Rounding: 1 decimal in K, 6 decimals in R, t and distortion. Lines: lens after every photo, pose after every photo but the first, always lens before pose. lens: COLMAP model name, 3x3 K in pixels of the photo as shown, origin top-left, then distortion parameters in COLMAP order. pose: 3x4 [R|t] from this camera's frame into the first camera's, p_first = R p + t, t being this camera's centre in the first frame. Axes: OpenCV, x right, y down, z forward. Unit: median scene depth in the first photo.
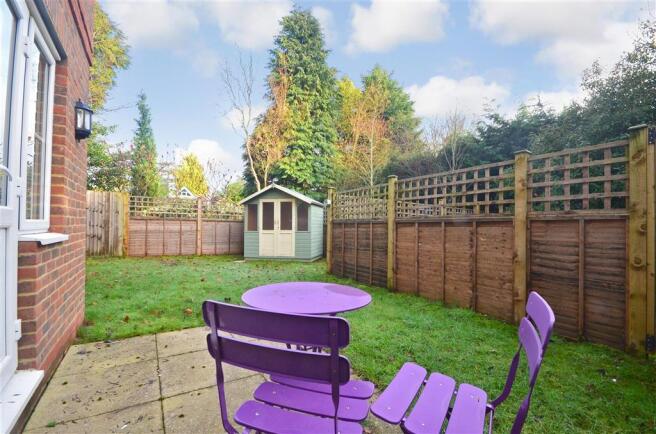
lens RADIAL K [[284.9, 0, 335.1], [0, 284.9, 222.1], [0, 0, 1]] dist [-0.001697, -0.000399]
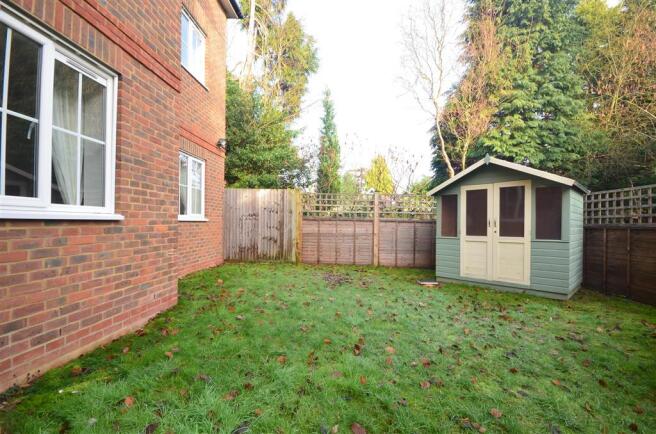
lens RADIAL K [[284.9, 0, 333.8], [0, 284.9, 223.1], [0, 0, 1]] dist [-0.001697, -0.000399]
pose [[0.803314, -0.001549, -0.595554, -0.083068], [0.004647, 0.999982, 0.003667, -0.001980], [0.595538, -0.005713, 0.803307, 0.235340]]
